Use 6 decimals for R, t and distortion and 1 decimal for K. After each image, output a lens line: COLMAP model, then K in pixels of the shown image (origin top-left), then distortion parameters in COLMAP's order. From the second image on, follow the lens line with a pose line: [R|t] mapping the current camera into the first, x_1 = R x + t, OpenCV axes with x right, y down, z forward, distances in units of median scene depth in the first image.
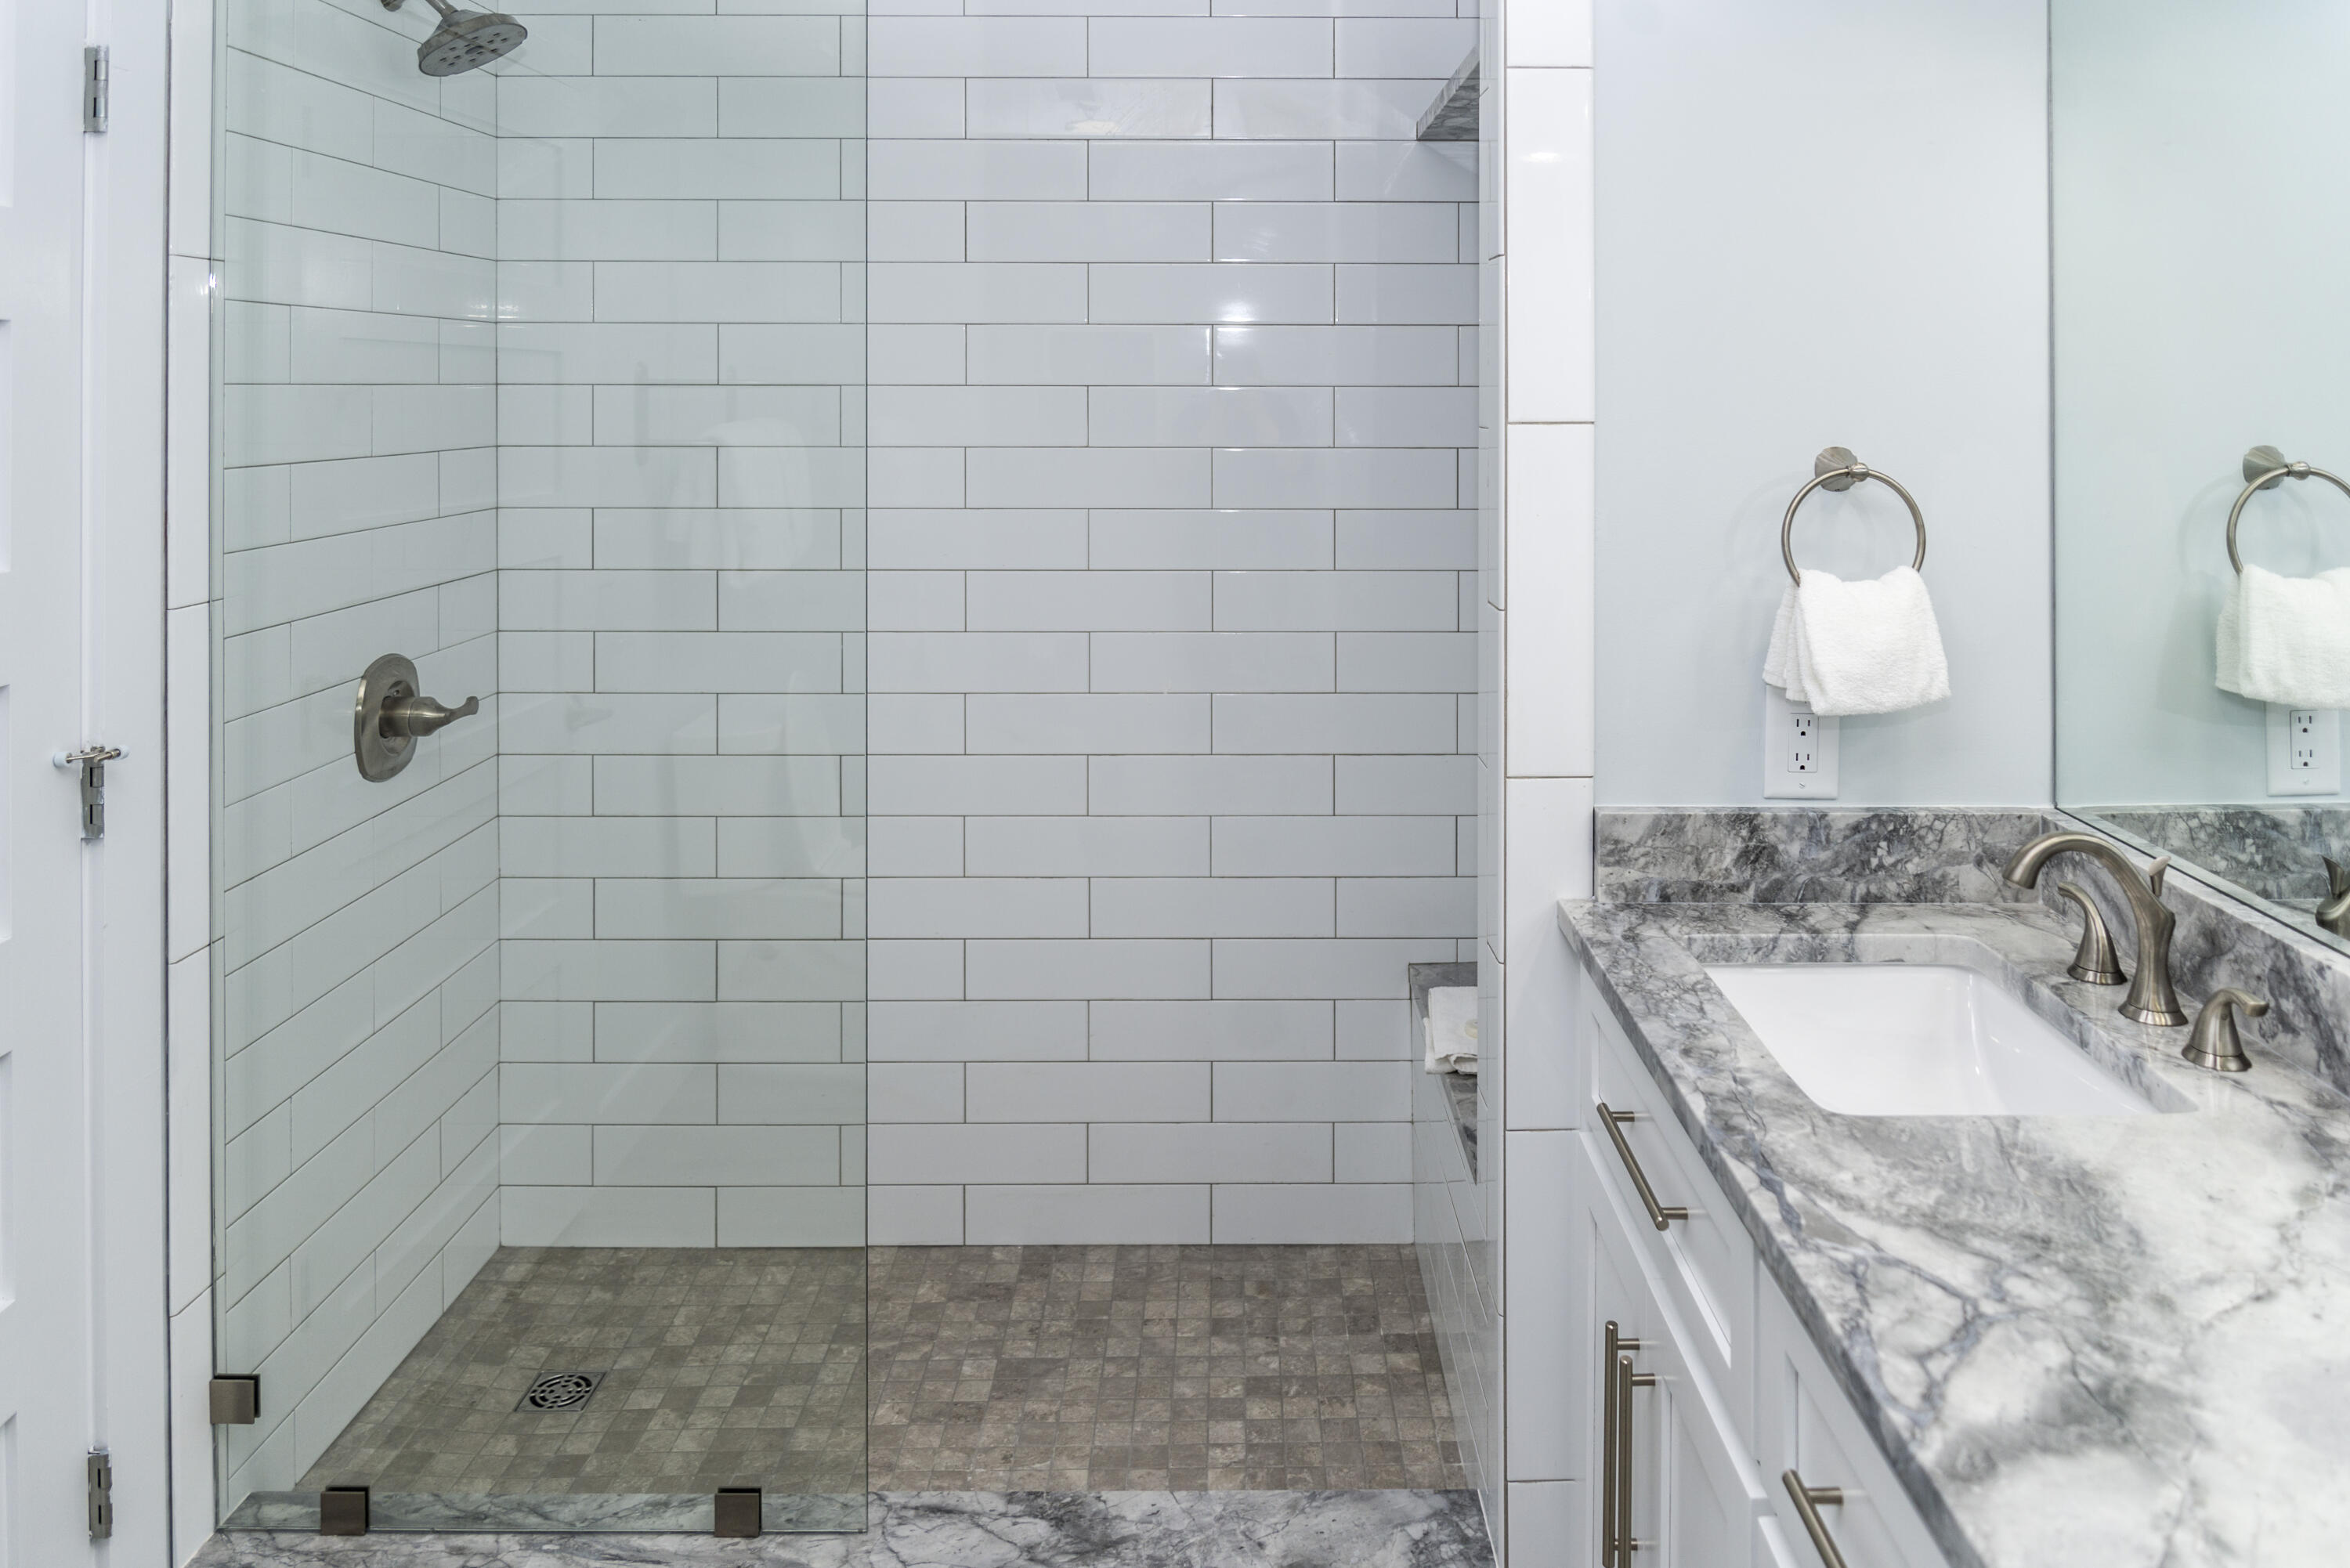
lens RADIAL K [[1689.9, 0, 1253.2], [0, 1689.9, 408.8], [0, 0, 1]] dist [0.003403, -0.007249]
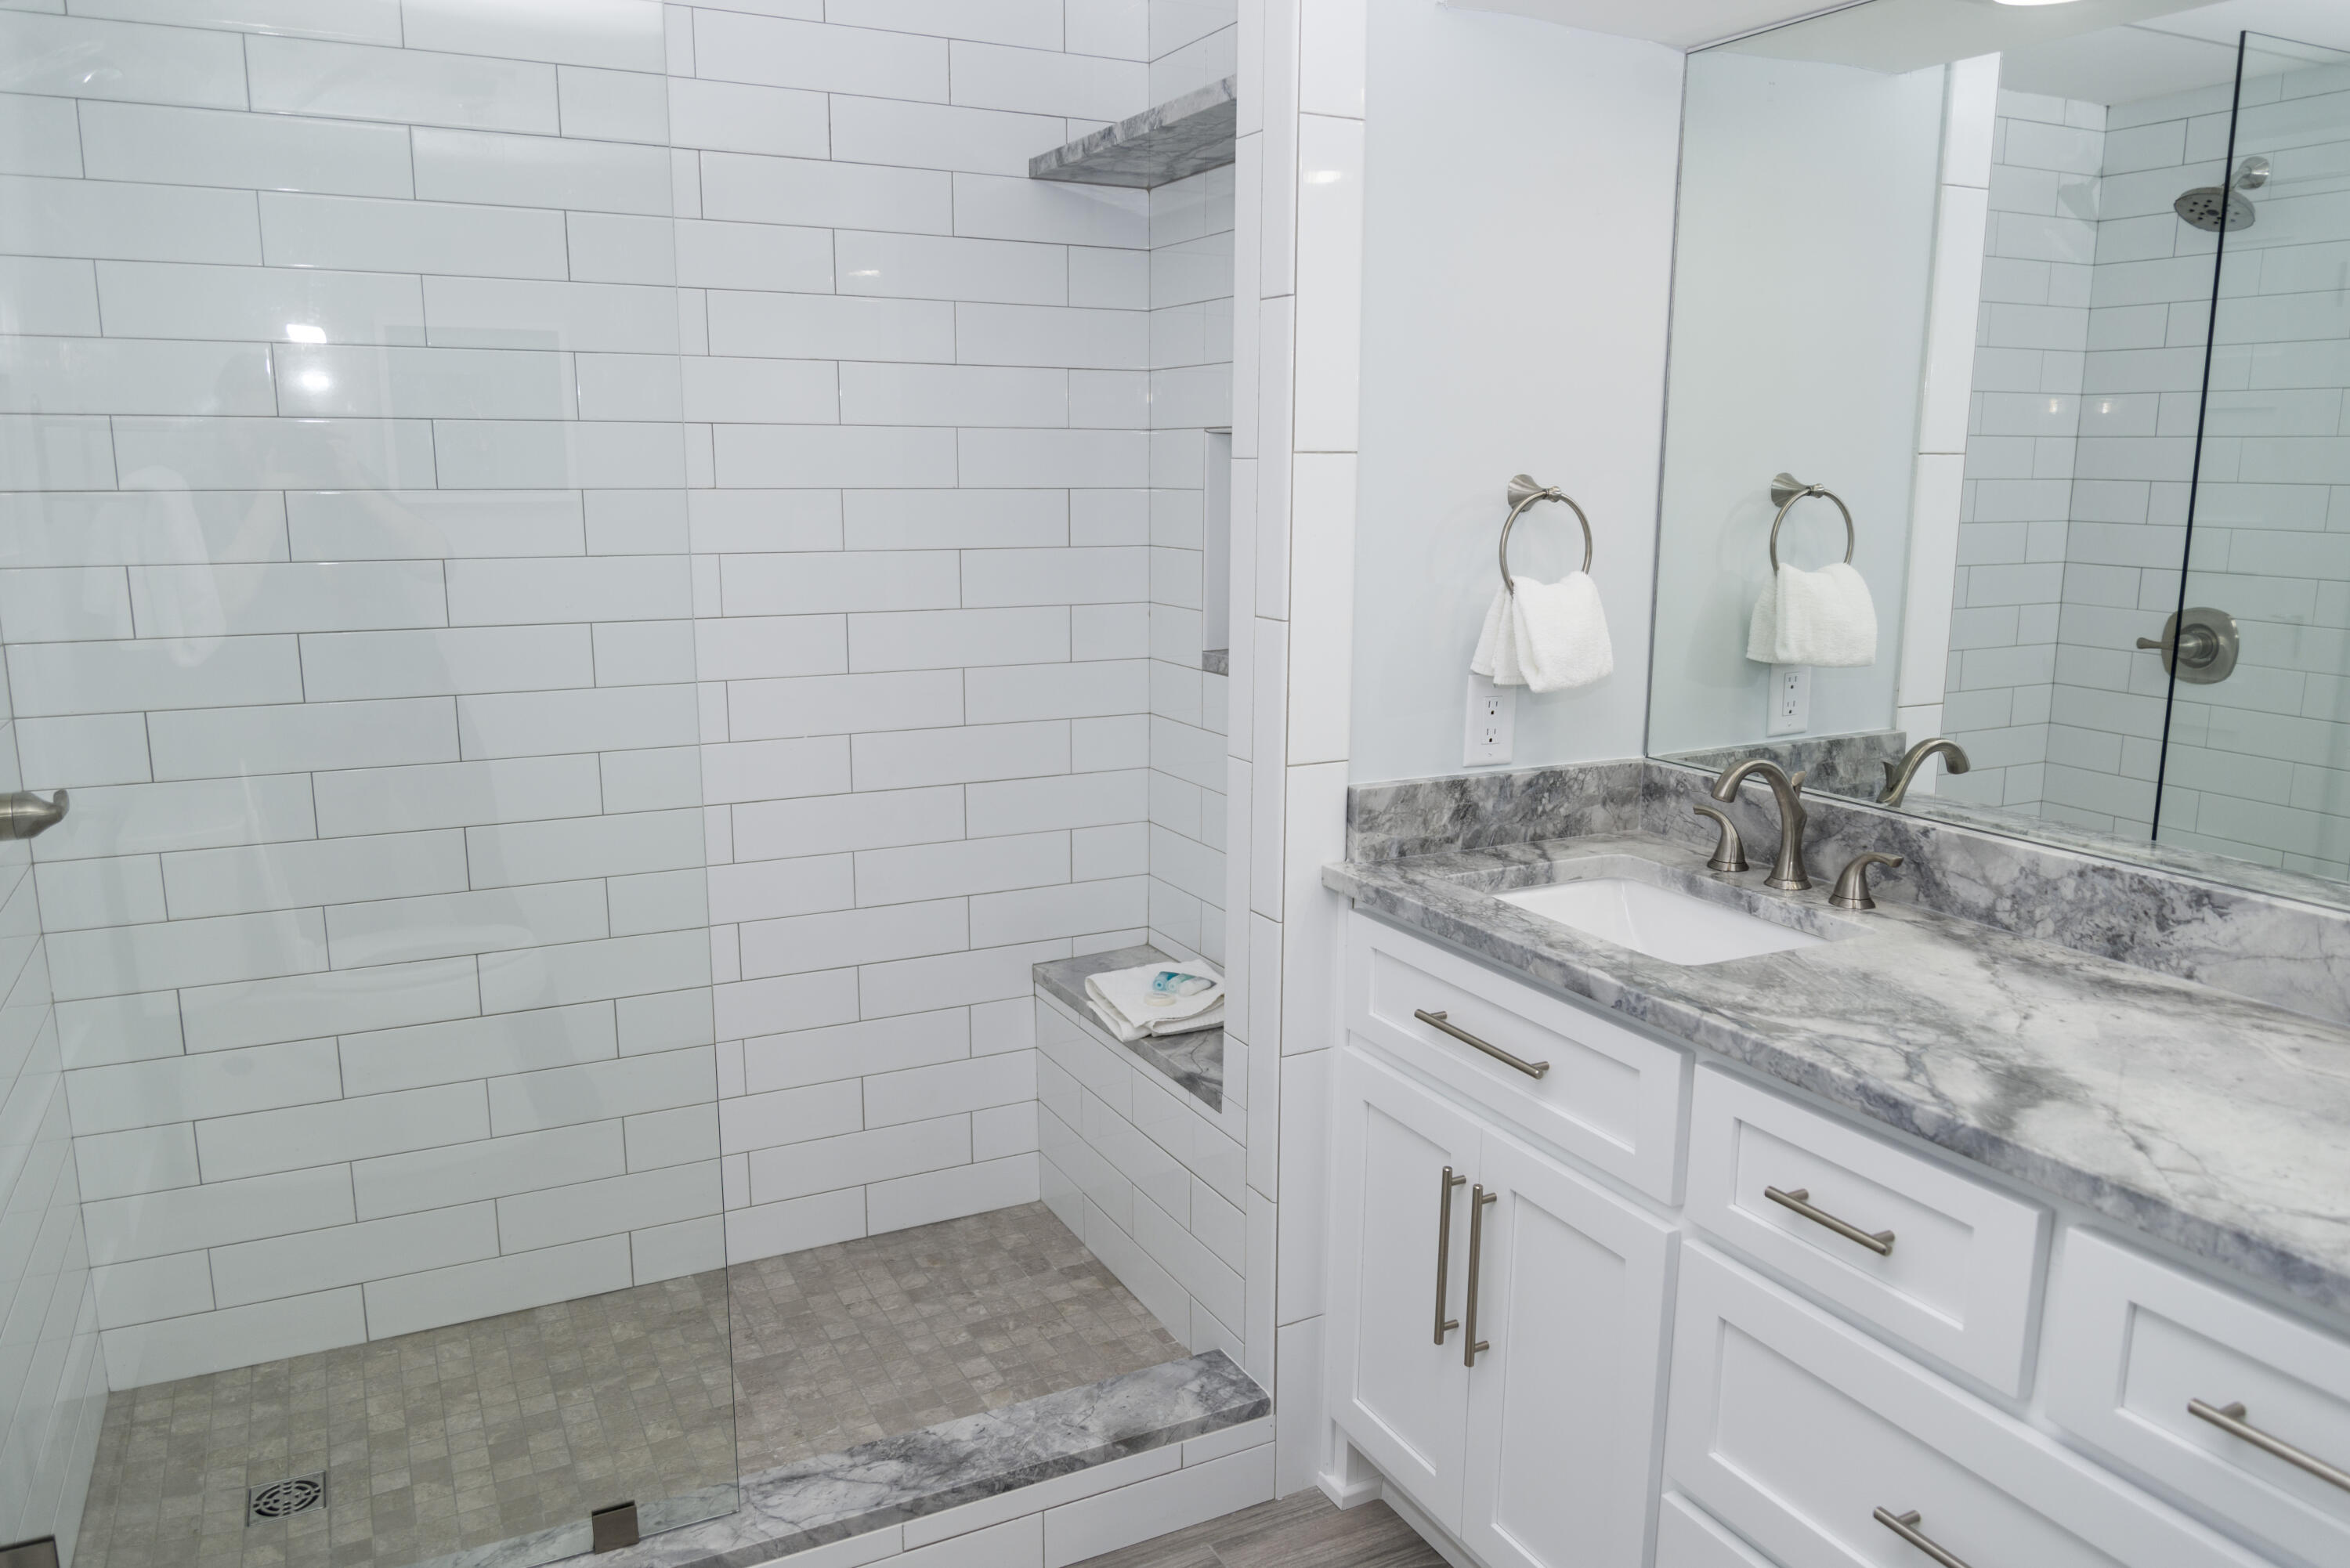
lens RADIAL K [[1648.1, 0, 1177.3], [0, 1648.1, 815.9], [0, 0, 1]] dist [0.022133, -0.056462]
pose [[0.895046, -0.090116, 0.436774, -0.415821], [0.002917, 0.980534, 0.196329, 0.029943], [-0.445964, -0.174449, 0.877886, 0.036814]]
